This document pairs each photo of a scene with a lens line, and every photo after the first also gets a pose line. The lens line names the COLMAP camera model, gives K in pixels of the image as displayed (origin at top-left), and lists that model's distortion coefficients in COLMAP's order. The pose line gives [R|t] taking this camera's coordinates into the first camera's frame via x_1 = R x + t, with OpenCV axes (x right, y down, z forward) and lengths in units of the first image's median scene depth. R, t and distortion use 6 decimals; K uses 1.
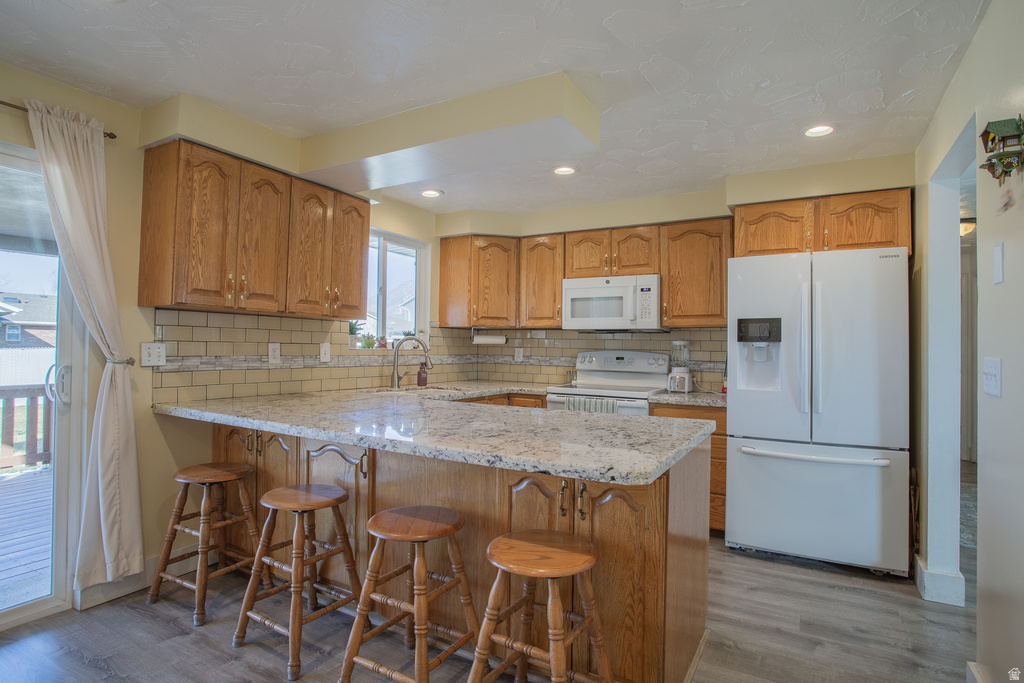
lens RADIAL K [[538.0, 0, 509.0], [0, 538.0, 338.1], [0, 0, 1]] dist [-0.084482, 0.046047]
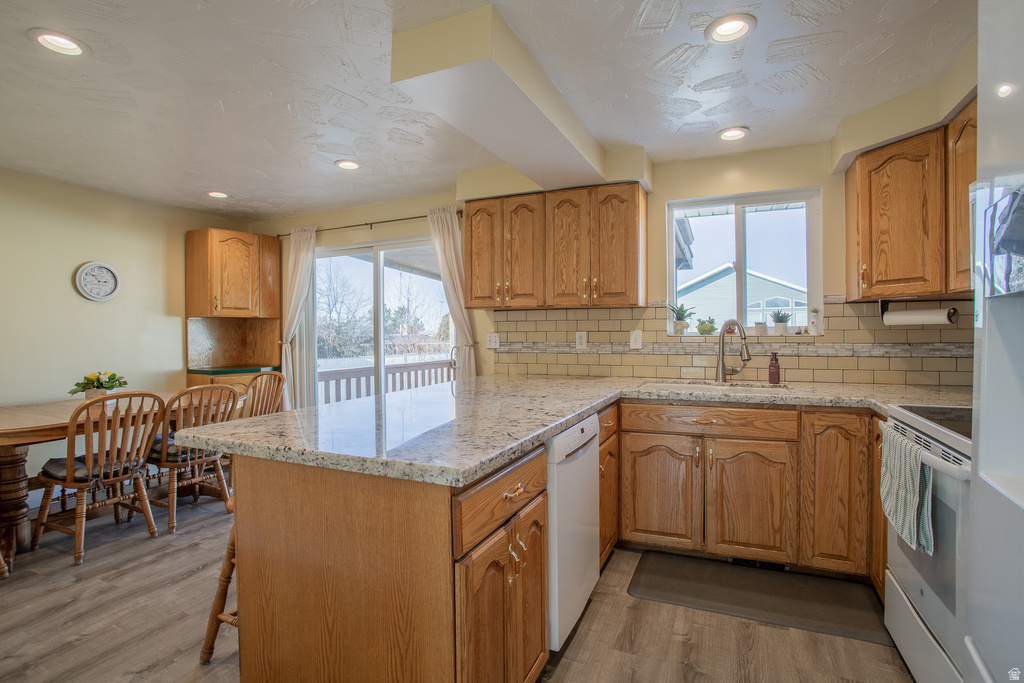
lens RADIAL K [[500.5, 0, 508.2], [0, 500.5, 337.6], [0, 0, 1]] dist [-0.080128, 0.034454]
pose [[0.098297, -0.006009, -0.995139, 0.652190], [0.025180, 0.999677, -0.003550, 0.023233], [0.994839, -0.024708, 0.098417, 0.742554]]
